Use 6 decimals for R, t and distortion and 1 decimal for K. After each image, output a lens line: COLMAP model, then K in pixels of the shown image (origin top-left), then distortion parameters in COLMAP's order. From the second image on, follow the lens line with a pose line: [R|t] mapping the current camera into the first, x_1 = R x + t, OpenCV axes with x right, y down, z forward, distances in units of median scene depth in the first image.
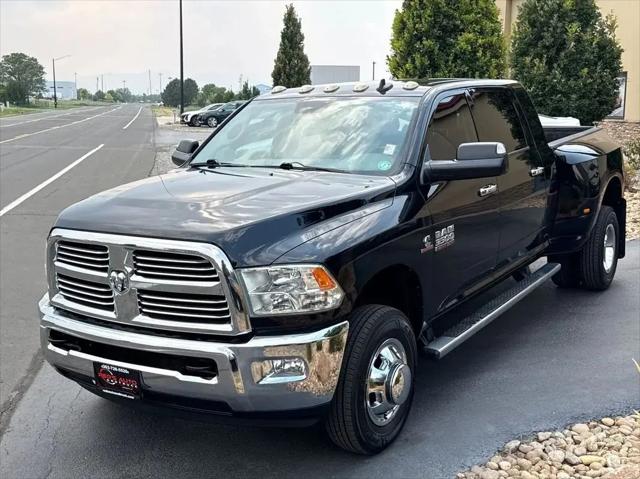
lens RADIAL K [[810.6, 0, 319.9], [0, 810.6, 213.7], [0, 0, 1]] dist [0.070265, 0.000000]
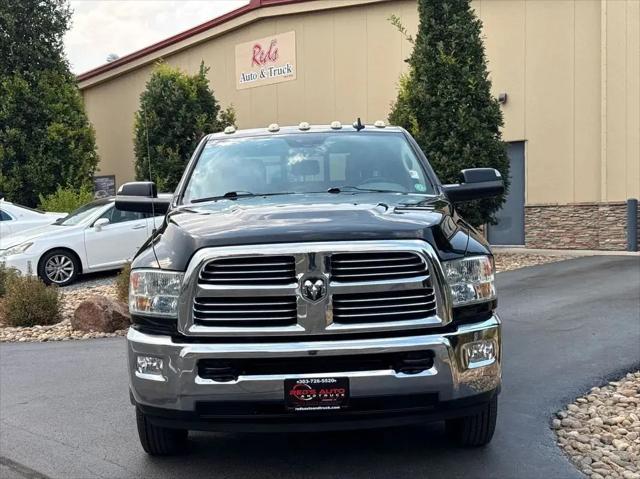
lens RADIAL K [[888.7, 0, 308.5], [0, 888.7, 244.6], [0, 0, 1]] dist [0.119914, 0.000000]
pose [[0.839345, -0.039680, 0.542149, -0.755652], [0.095939, 0.992490, -0.075890, 0.100239], [-0.535066, 0.115711, 0.836848, 0.098205]]
